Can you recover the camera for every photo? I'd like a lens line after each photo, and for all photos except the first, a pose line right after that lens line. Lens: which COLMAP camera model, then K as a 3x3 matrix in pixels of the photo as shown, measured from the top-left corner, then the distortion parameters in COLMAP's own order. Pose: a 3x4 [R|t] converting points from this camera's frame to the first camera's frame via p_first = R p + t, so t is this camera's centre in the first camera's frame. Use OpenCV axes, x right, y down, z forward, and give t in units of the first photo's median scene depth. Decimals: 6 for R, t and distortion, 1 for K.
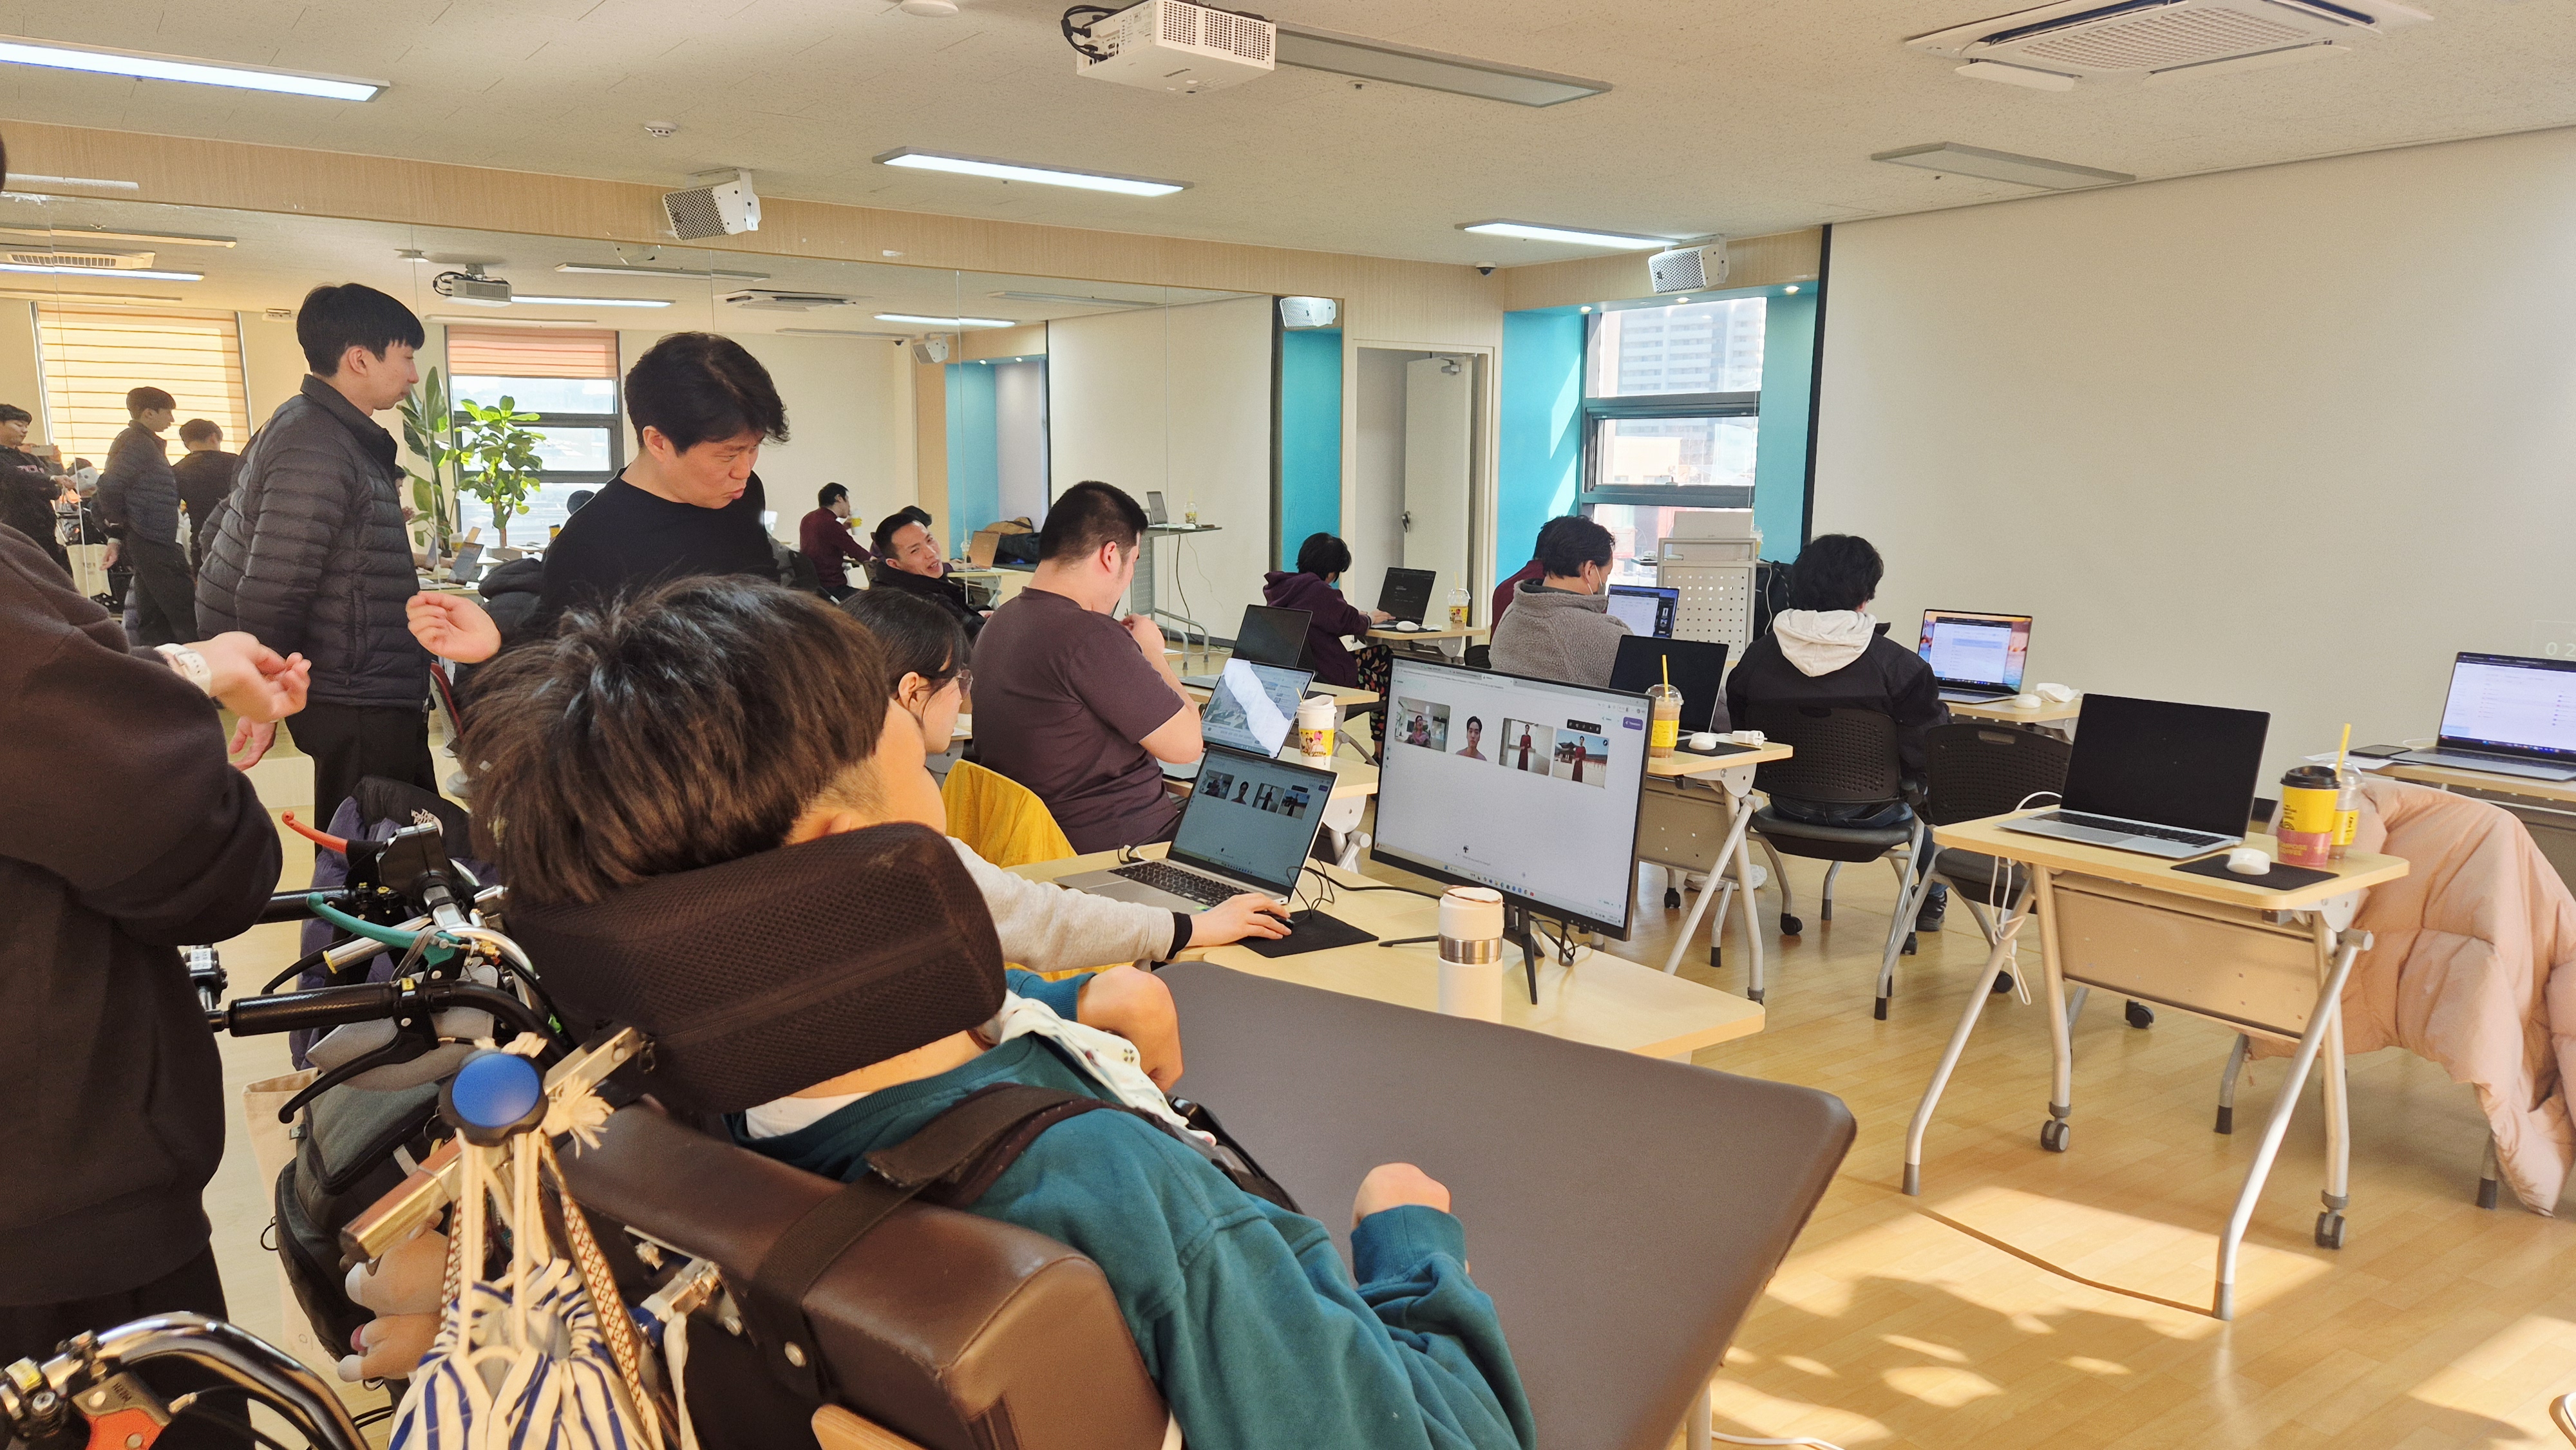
lens RADIAL K [[1725.4, 0, 1296.2], [0, 1725.4, 727.1], [0, 0, 1]] dist [0.062692, -0.032113]
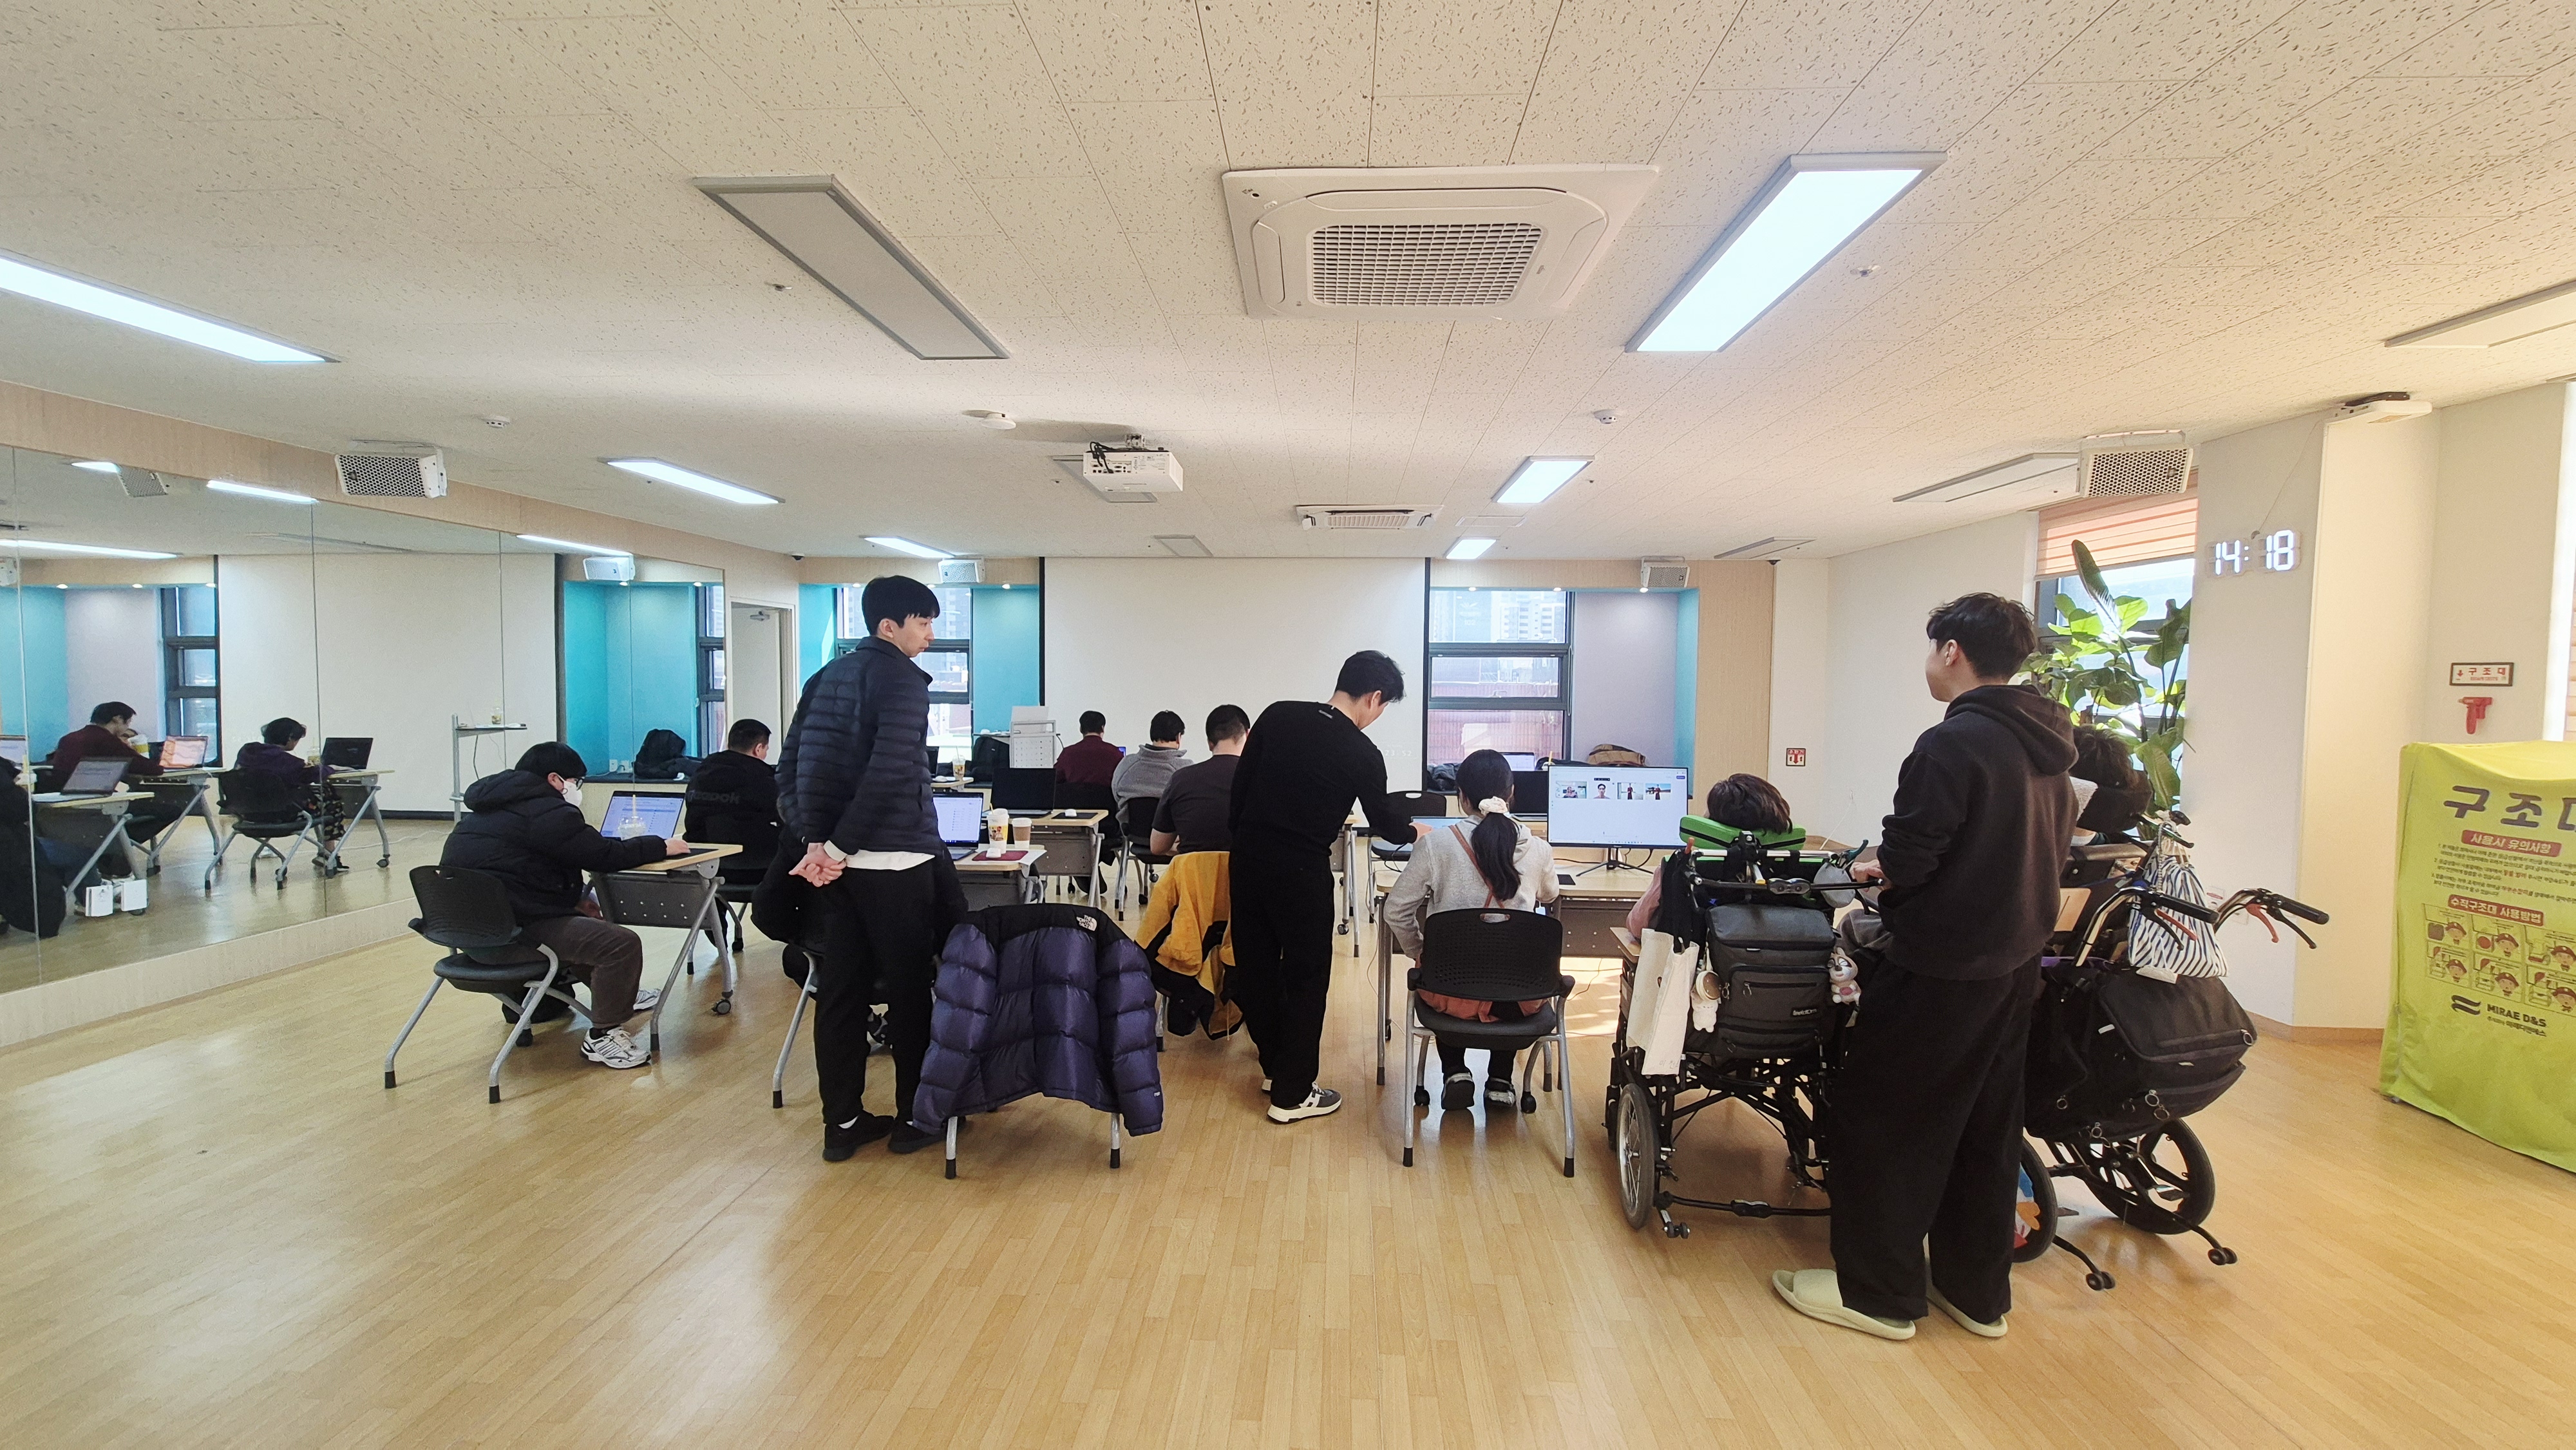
lens RADIAL K [[1056.8, 0, 1278.9], [0, 1056.8, 739.1], [0, 0, 1]] dist [-0.004130, 0.001329]
pose [[0.628413, -0.046803, 0.776471, -0.441570], [0.113627, 0.993005, -0.032106, -0.023310], [-0.769536, 0.108404, 0.629335, 0.093911]]
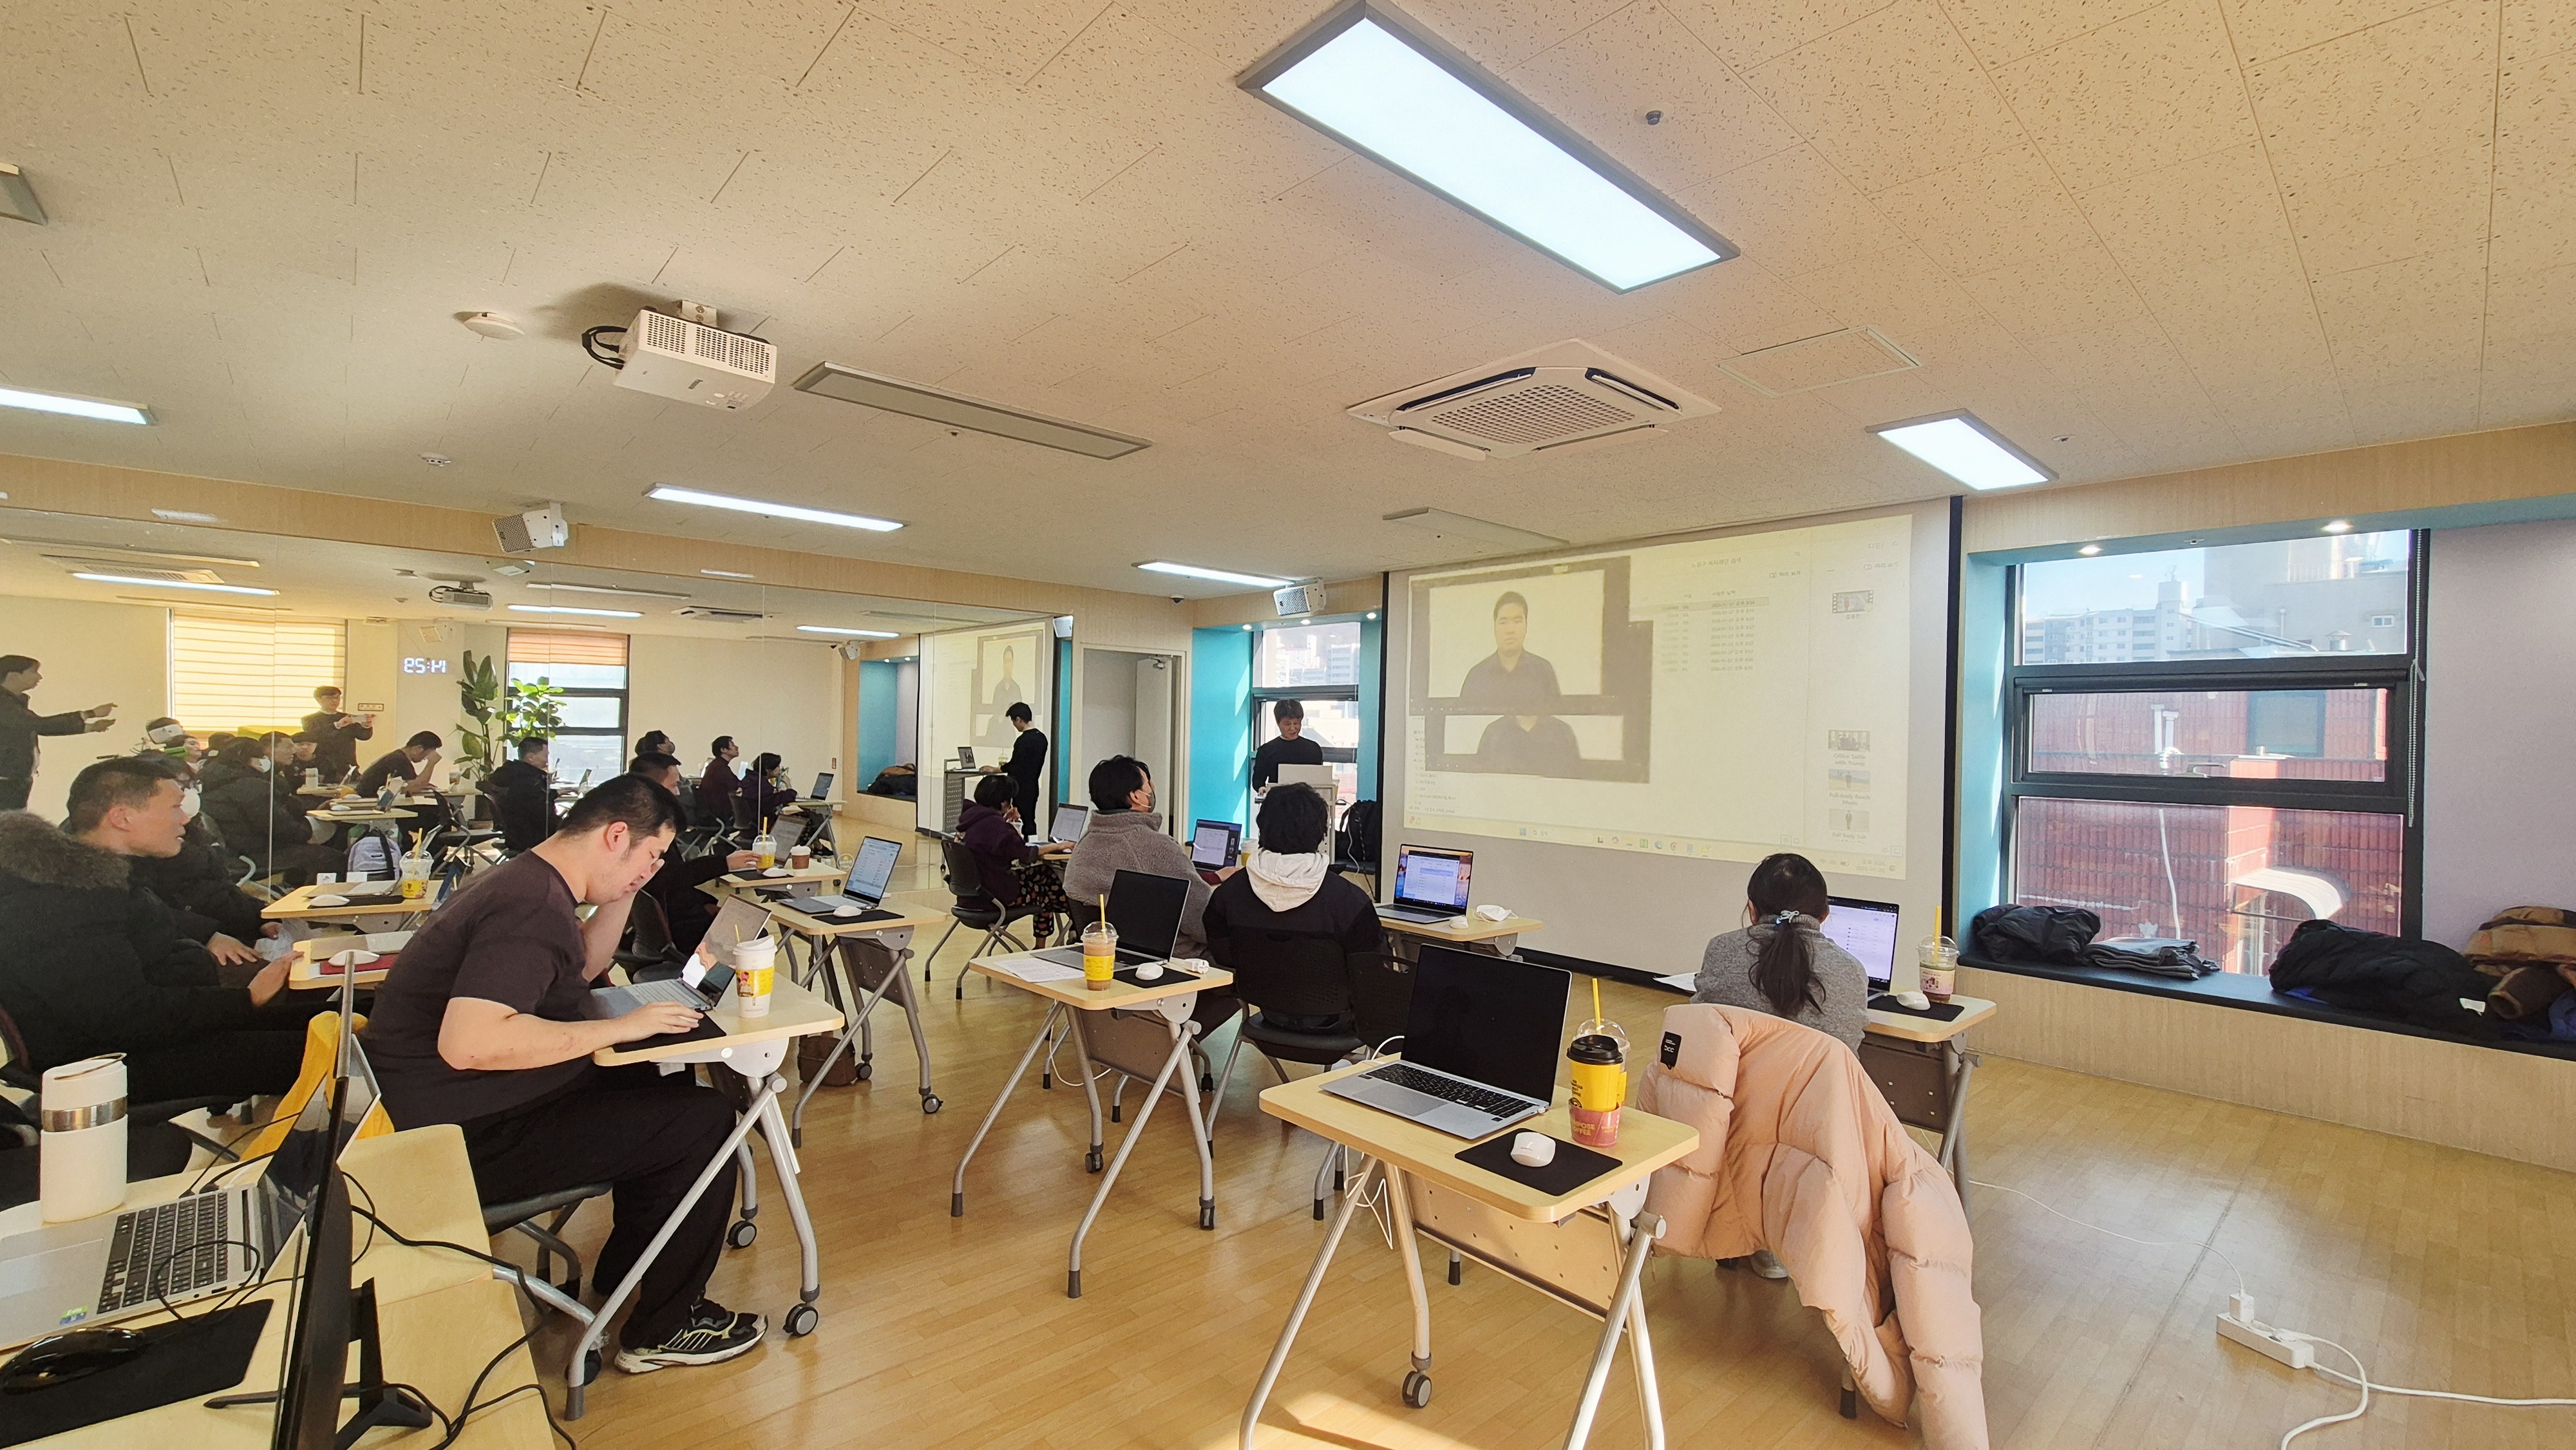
lens RADIAL K [[1056.8, 0, 1280.5], [0, 1056.8, 722.2], [0, 0, 1]] dist [-0.004130, 0.001329]
pose [[0.994591, 0.015830, 0.102656, 0.126810], [0.000902, 0.986966, -0.160926, -0.020616], [-0.103866, 0.160148, 0.981613, 0.154994]]
